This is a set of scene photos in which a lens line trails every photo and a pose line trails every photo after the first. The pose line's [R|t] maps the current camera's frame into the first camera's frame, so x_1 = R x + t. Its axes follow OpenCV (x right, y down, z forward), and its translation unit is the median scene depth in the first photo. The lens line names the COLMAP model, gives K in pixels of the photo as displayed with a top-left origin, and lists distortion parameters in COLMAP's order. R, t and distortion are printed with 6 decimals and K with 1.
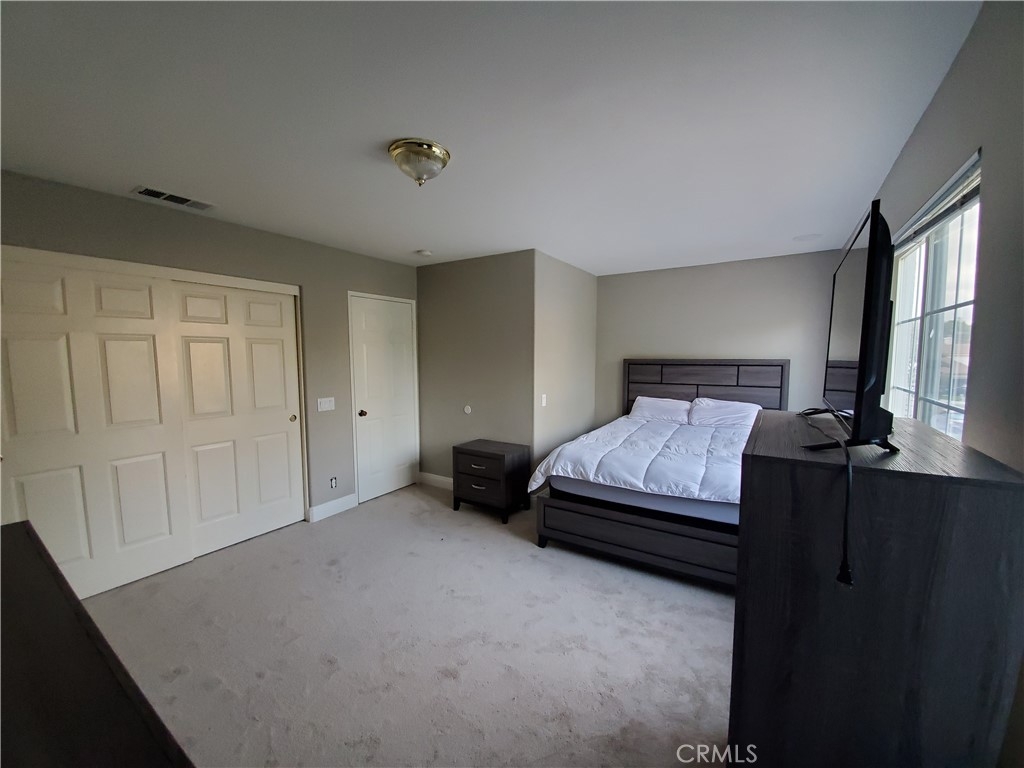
lens RADIAL K [[406.9, 0, 512.0], [0, 406.9, 384.0], [0, 0, 1]] dist [0.000439, 0.000056]
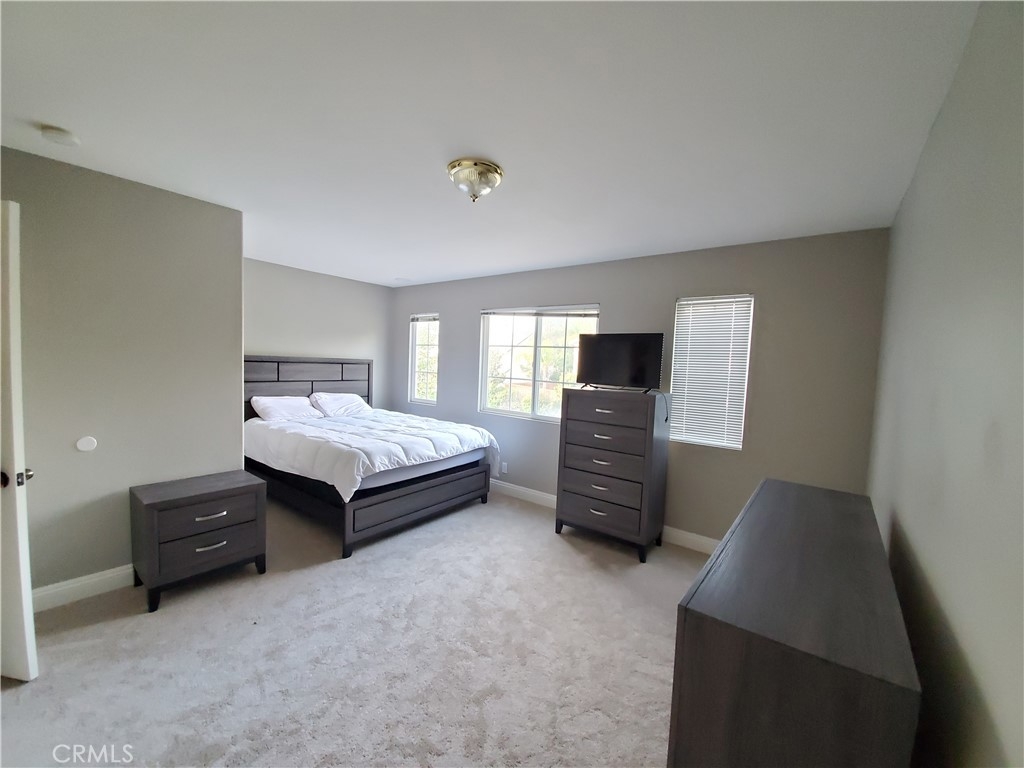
lens RADIAL K [[411.0, 0, 512.0], [0, 411.0, 384.0], [0, 0, 1]] dist [-0.000538, -0.000065]
pose [[0.072002, -0.047722, 0.996262, -0.666489], [0.029046, 0.998531, 0.045732, -0.027208], [-0.996981, 0.025645, 0.073282, 0.427763]]
